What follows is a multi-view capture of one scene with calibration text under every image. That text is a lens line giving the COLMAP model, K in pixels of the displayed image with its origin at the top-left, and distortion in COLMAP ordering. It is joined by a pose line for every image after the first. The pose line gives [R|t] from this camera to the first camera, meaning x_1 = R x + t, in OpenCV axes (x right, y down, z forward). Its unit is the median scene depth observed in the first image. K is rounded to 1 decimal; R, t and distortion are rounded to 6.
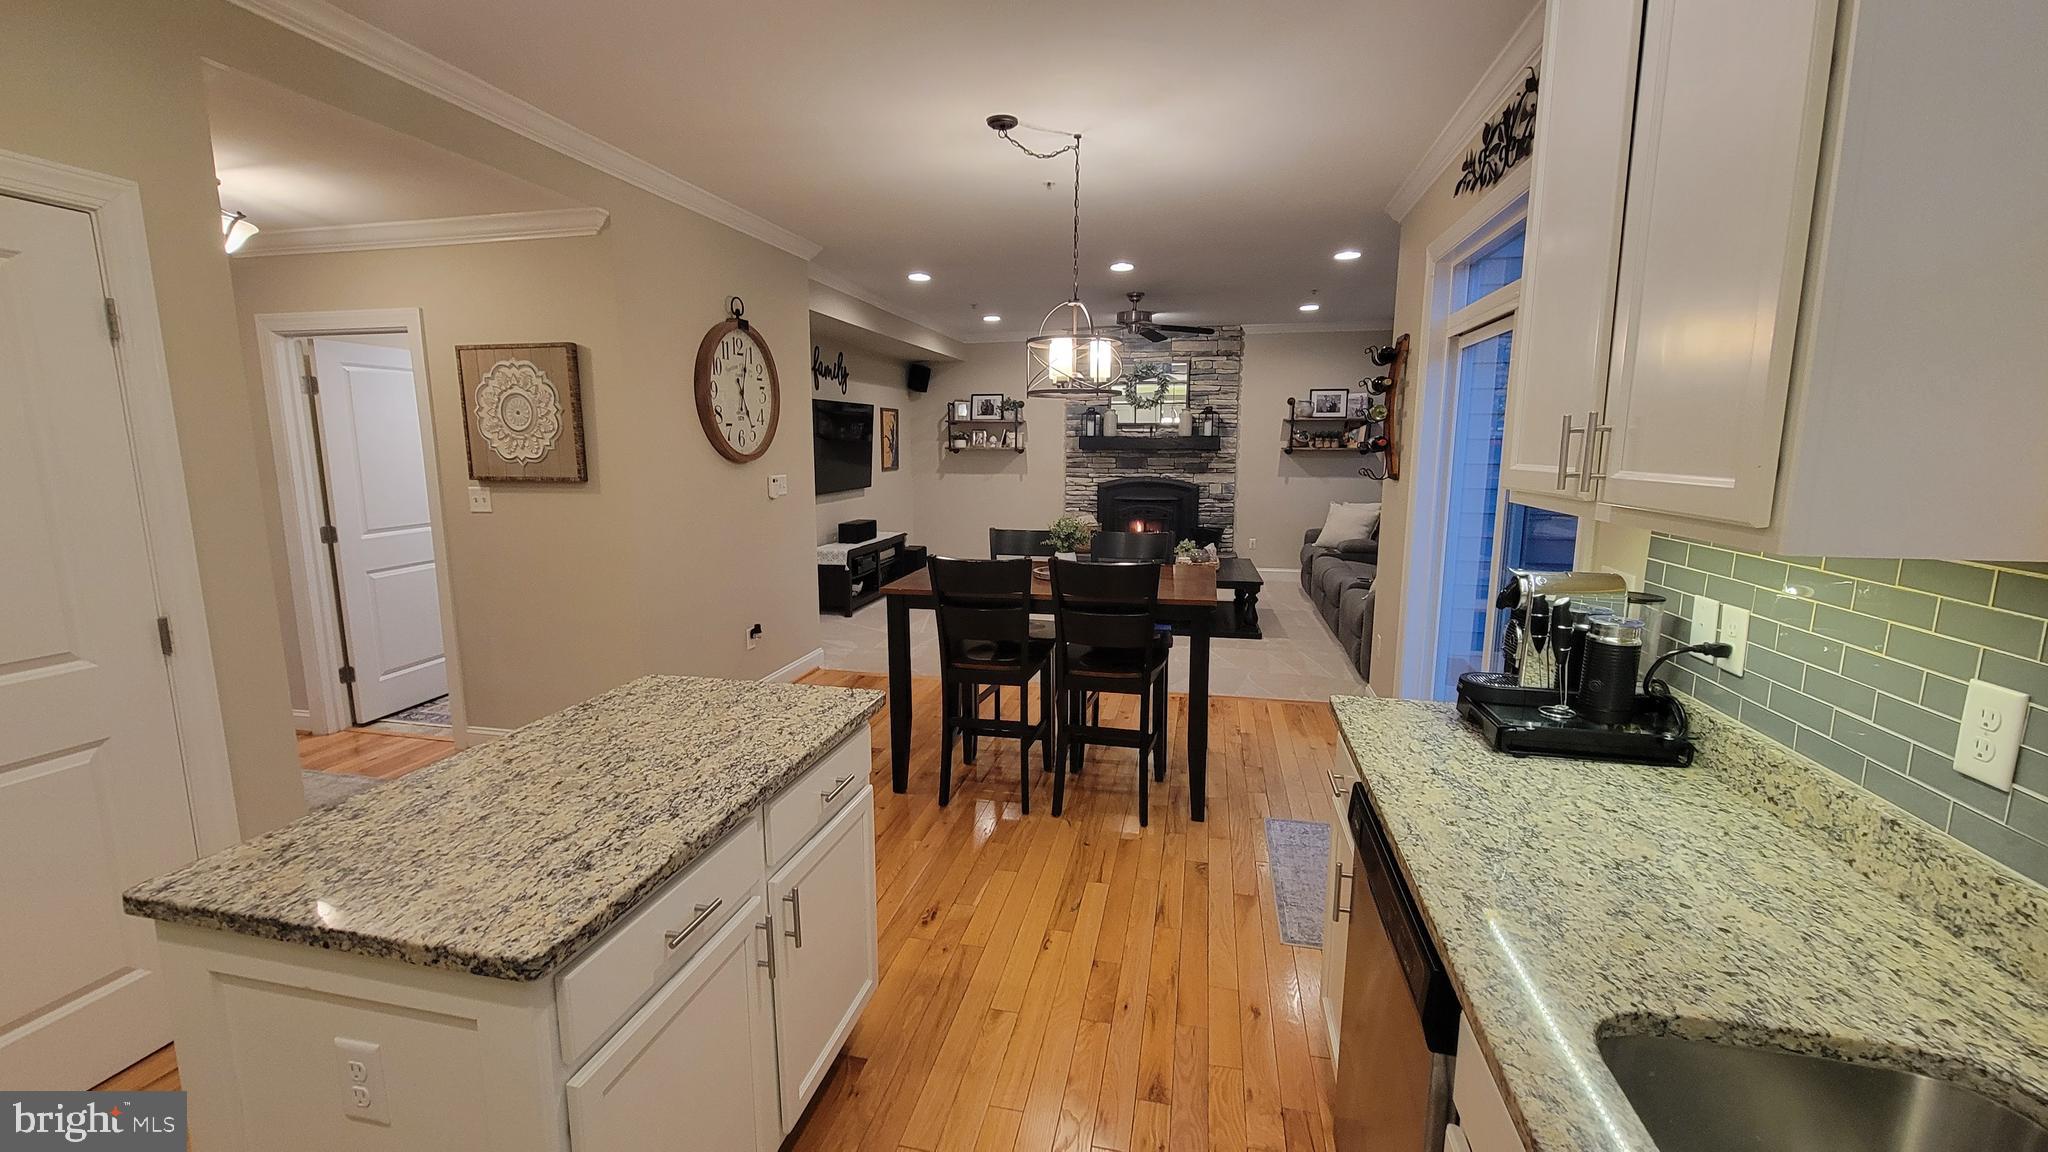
lens RADIAL K [[833.6, 0, 1019.1], [0, 833.6, 576.4], [0, 0, 1]] dist [-0.001075, 0.000059]
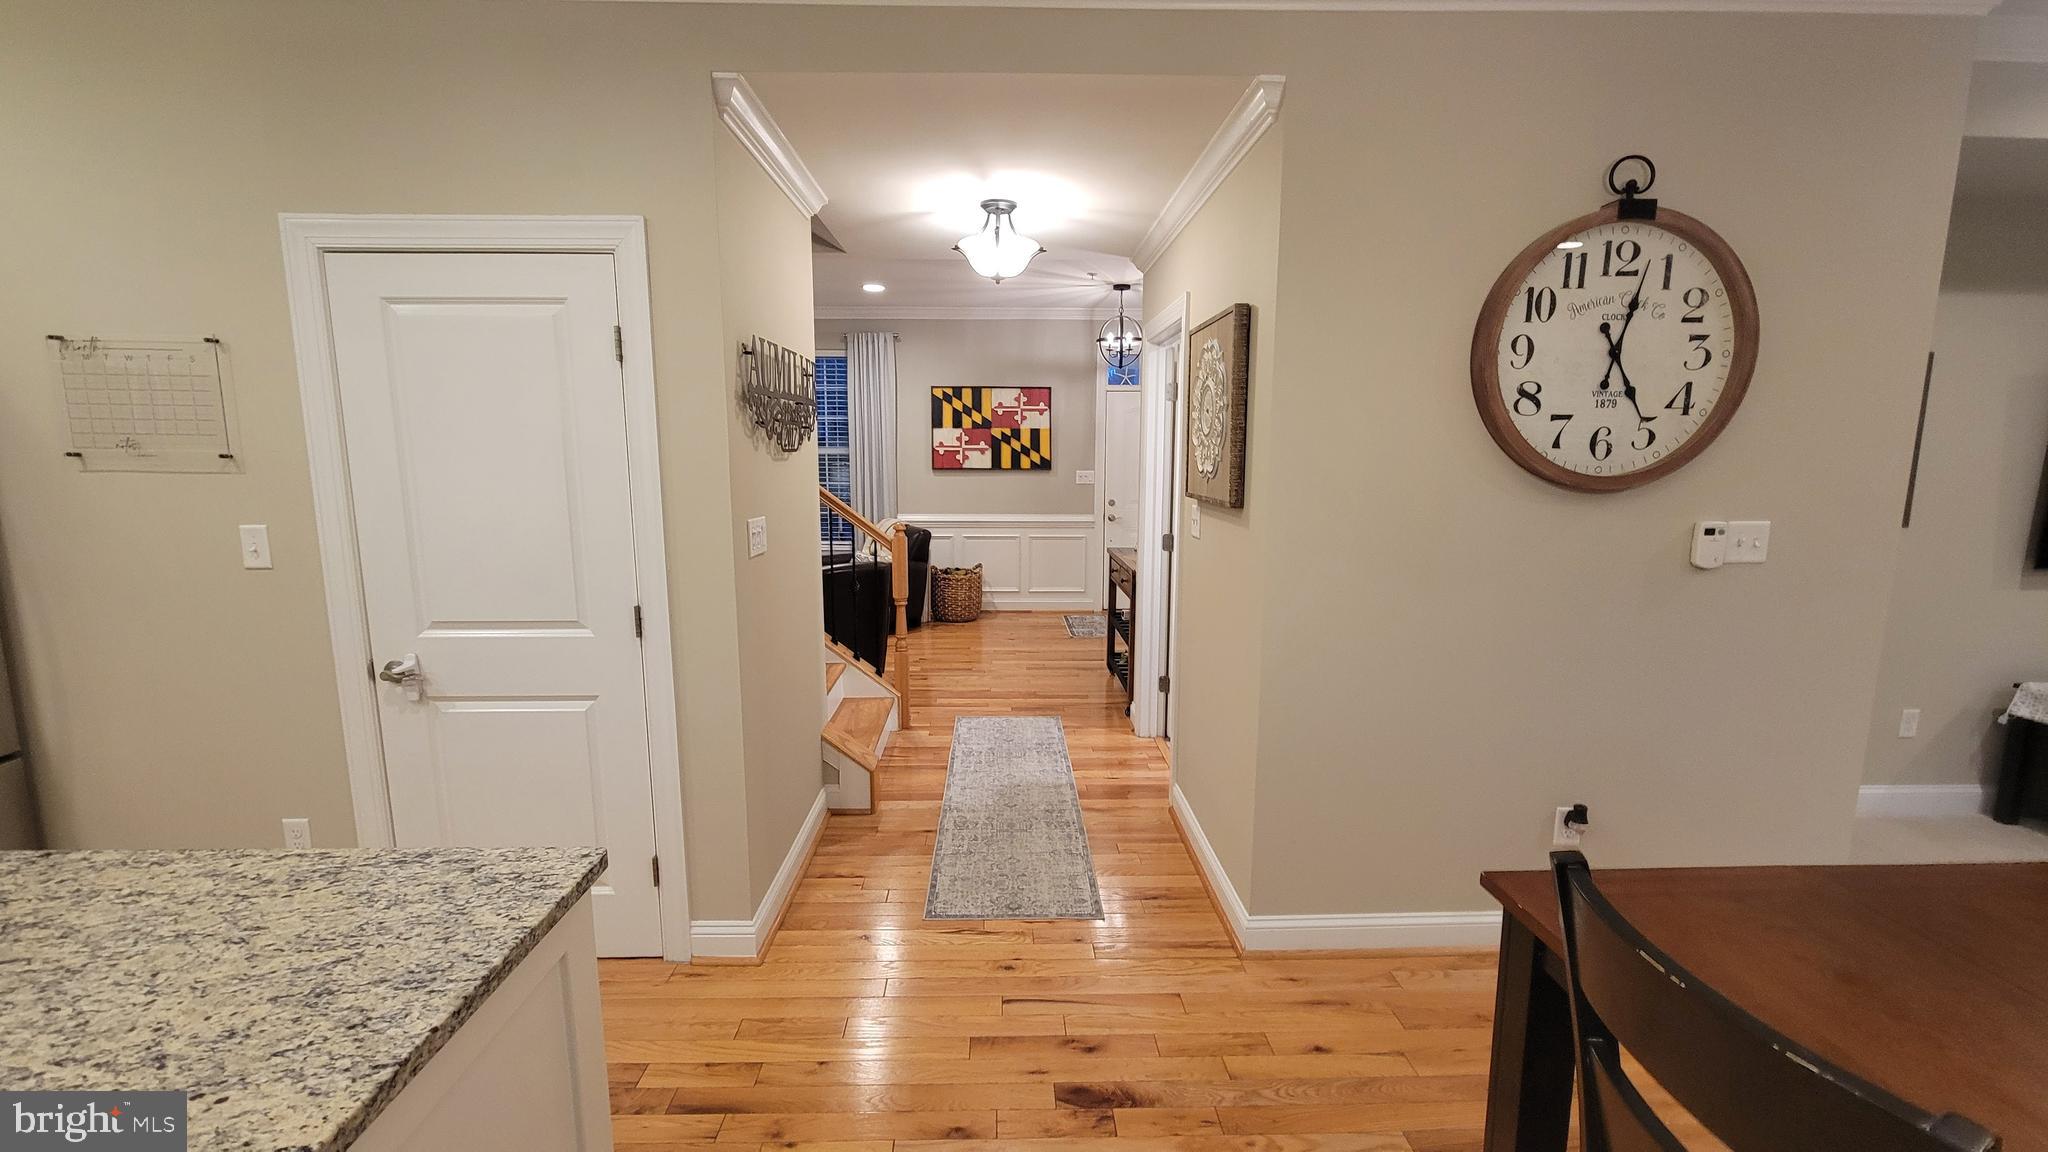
lens RADIAL K [[833.6, 0, 1016.1], [0, 833.6, 571.2], [0, 0, 1]] dist [-0.001075, 0.000059]
pose [[0.232679, 0.142819, -0.962010, 0.040662], [-0.154014, 0.982088, 0.108549, -0.045668], [0.960281, 0.122906, 0.250507, 0.276250]]
